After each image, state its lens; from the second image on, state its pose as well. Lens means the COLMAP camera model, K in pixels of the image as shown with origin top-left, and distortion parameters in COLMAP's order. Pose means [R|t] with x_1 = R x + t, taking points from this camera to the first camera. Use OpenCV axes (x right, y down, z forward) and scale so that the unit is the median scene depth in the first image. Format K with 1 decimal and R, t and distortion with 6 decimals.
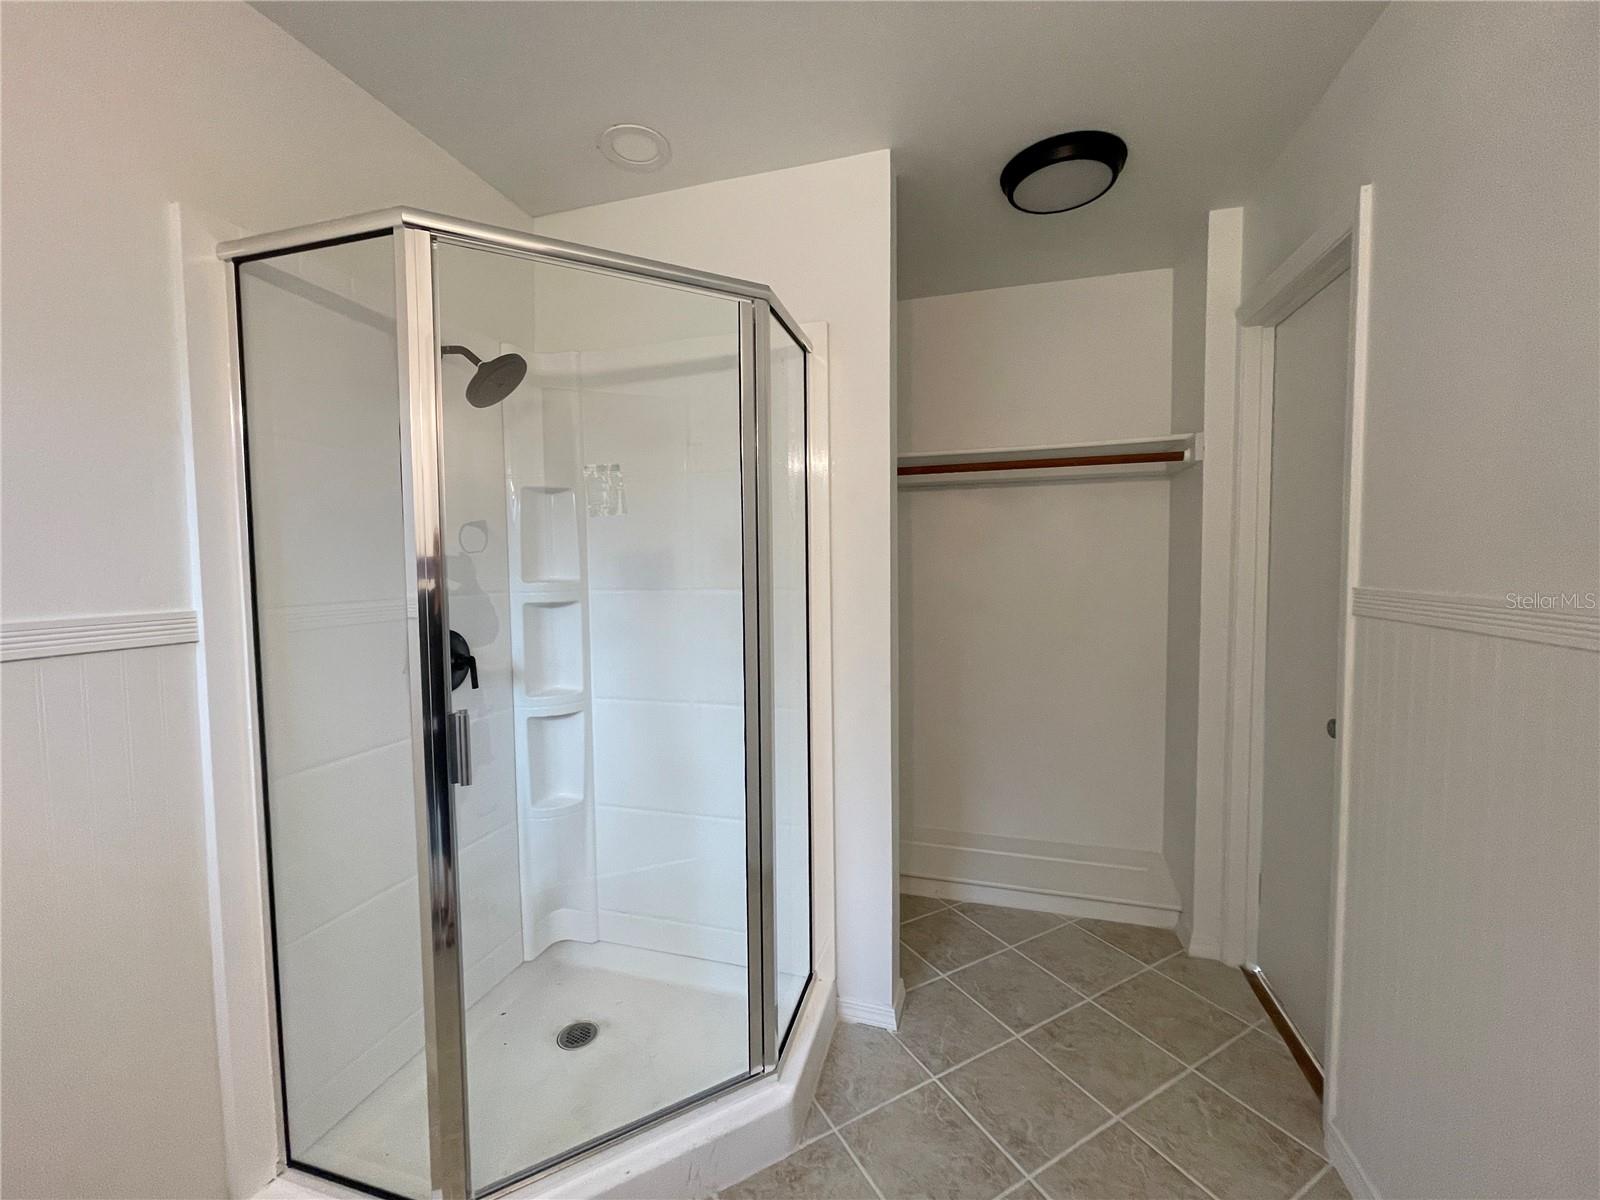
lens RADIAL K [[643.2, 0, 788.4], [0, 643.2, 594.9], [0, 0, 1]] dist [-0.001414, -0.000170]
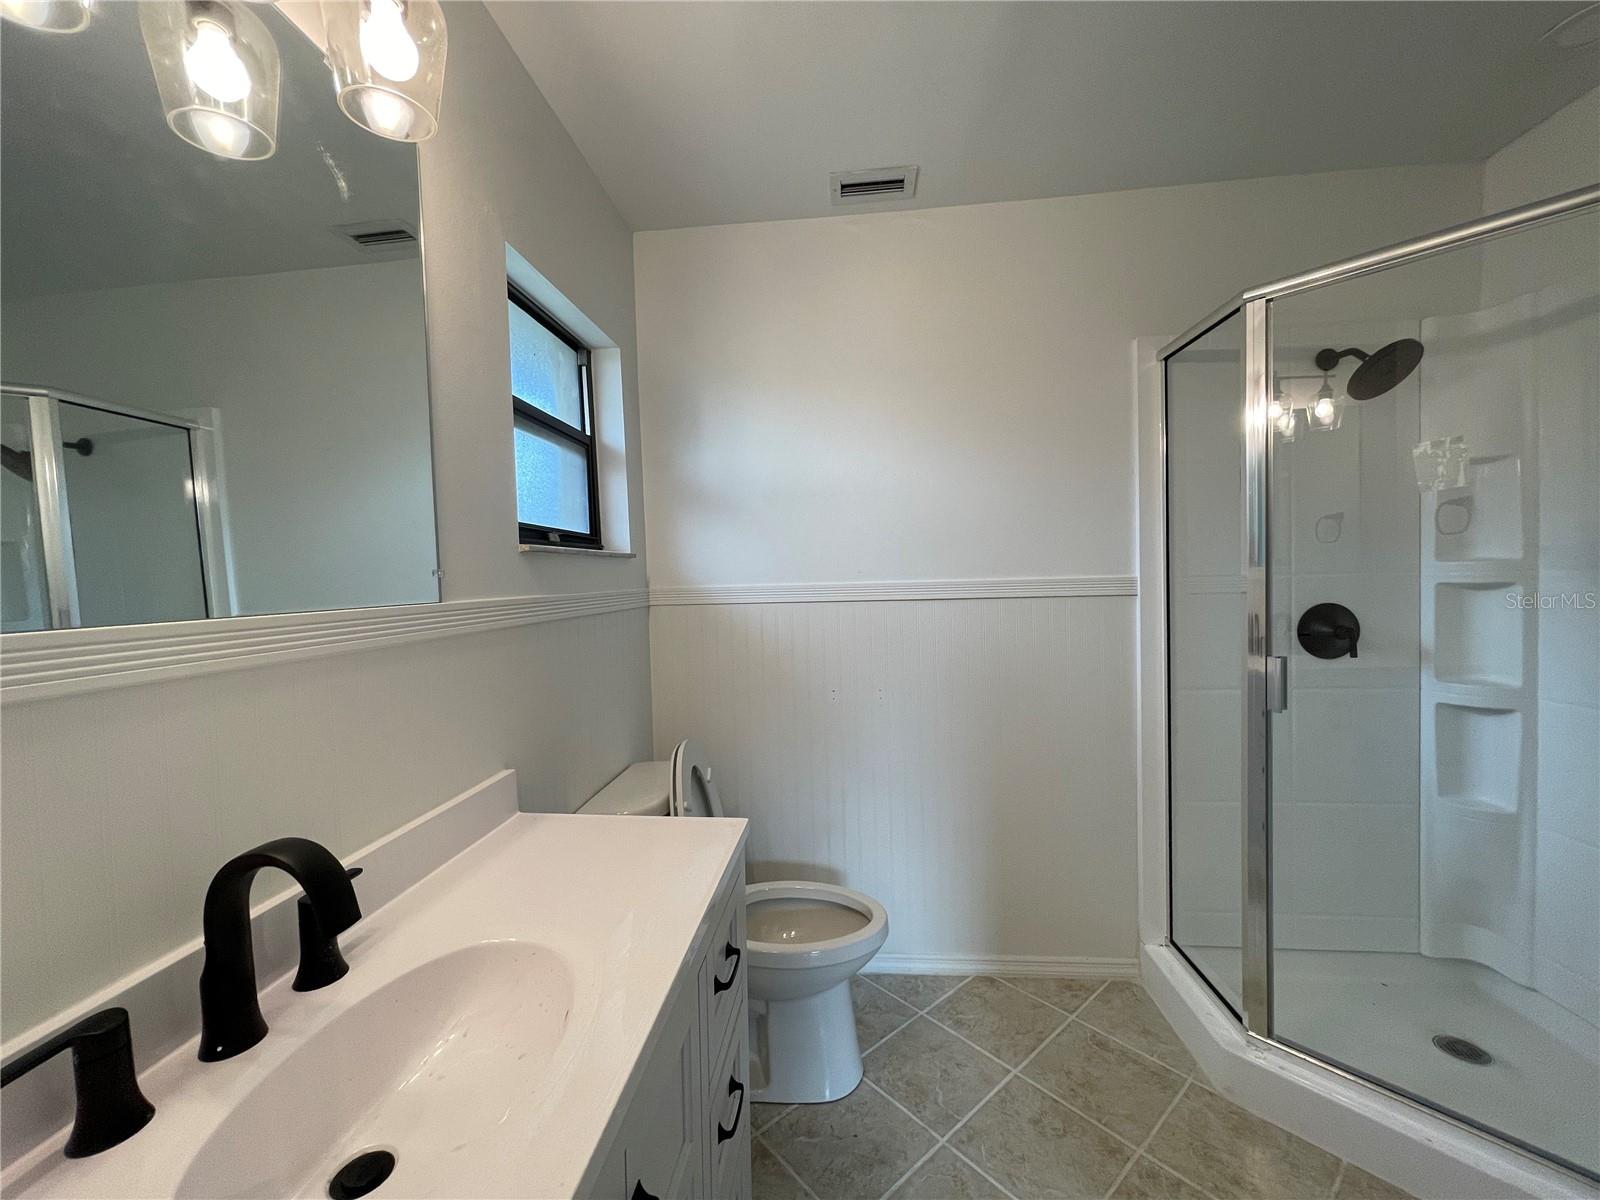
lens RADIAL K [[643.2, 0, 788.4], [0, 643.2, 594.9], [0, 0, 1]] dist [-0.001414, -0.000170]
pose [[0.184118, 0.038468, -0.982151, 0.351767], [-0.027367, 0.999047, 0.034000, 0.024440], [0.982523, 0.020618, 0.184995, -0.129931]]
